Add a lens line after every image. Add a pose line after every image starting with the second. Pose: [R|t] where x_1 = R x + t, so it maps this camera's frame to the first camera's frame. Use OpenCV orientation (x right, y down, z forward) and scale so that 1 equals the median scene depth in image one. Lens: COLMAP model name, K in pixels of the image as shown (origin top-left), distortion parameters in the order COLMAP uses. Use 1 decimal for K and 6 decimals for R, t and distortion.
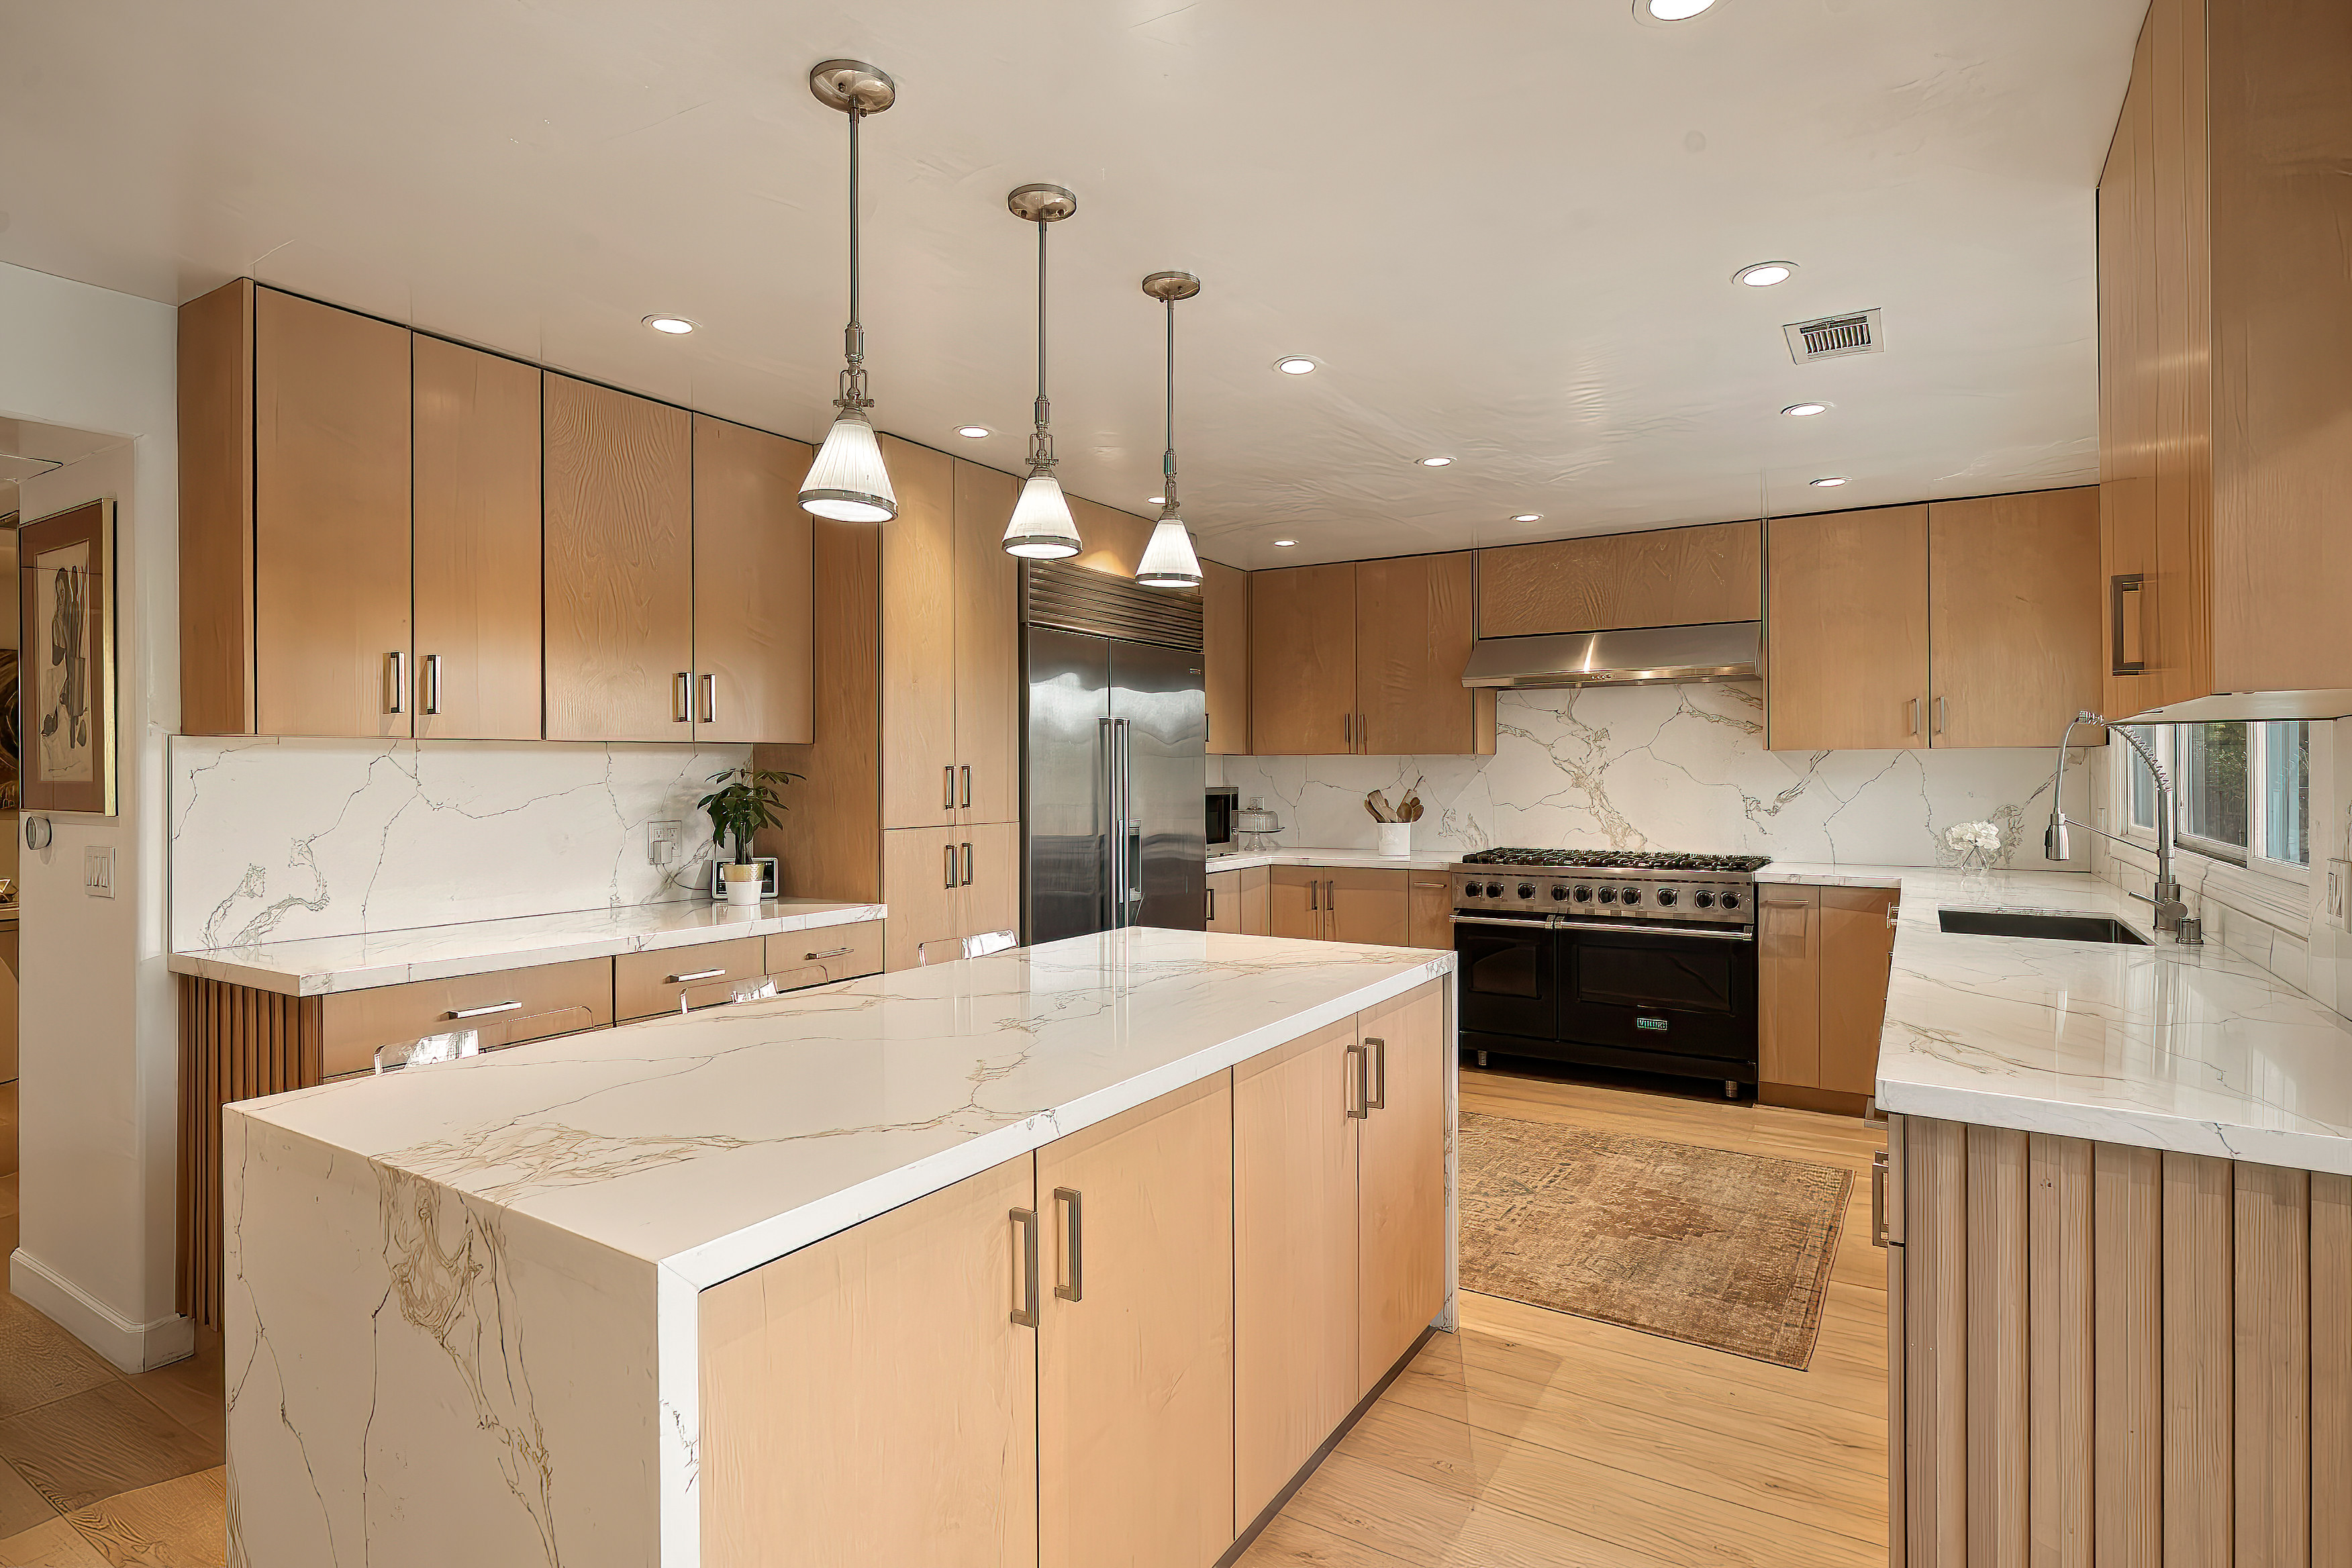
lens RADIAL K [[1186.3, 0, 1177.7], [0, 1186.3, 764.1], [0, 0, 1]] dist [-0.000986, 0.000222]
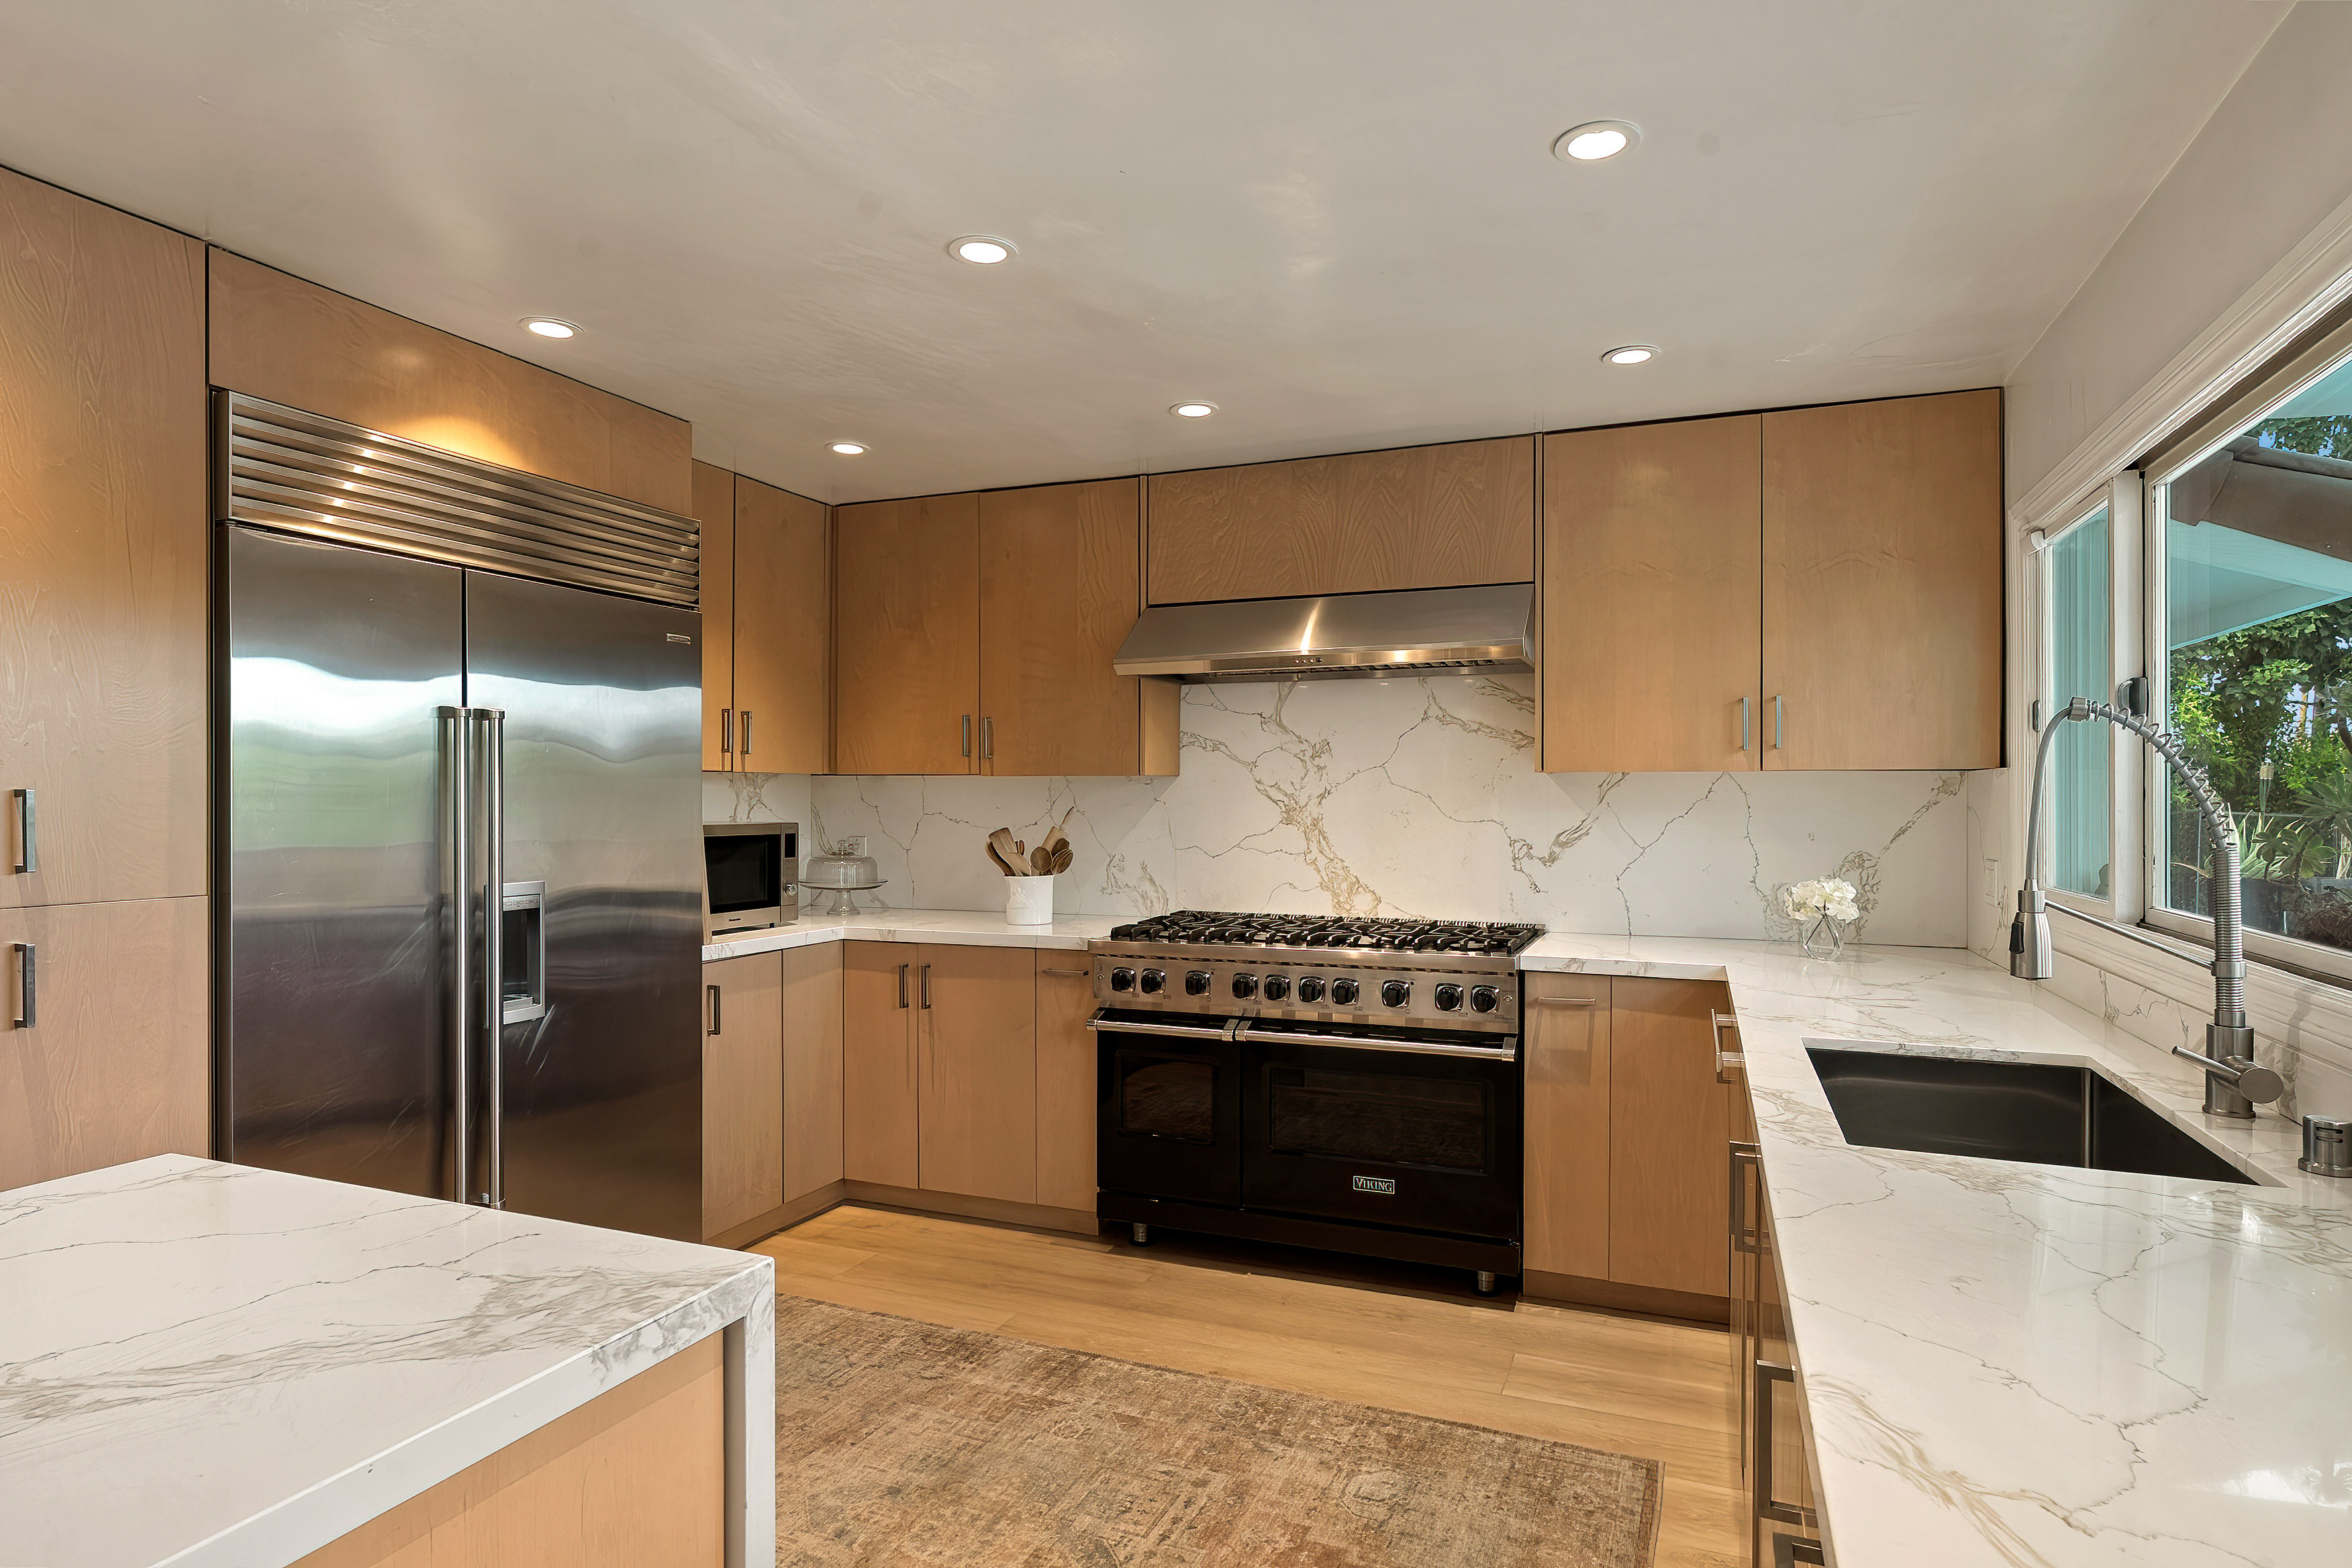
lens RADIAL K [[1278.7, 0, 1176.0], [0, 1278.7, 784.0], [0, 0, 1]] dist [0.001207, -0.000135]
pose [[0.985814, 0.006234, 0.167728, 0.165727], [-0.005636, 0.999976, -0.004044, -0.000760], [-0.167749, 0.003042, 0.985825, 0.307030]]
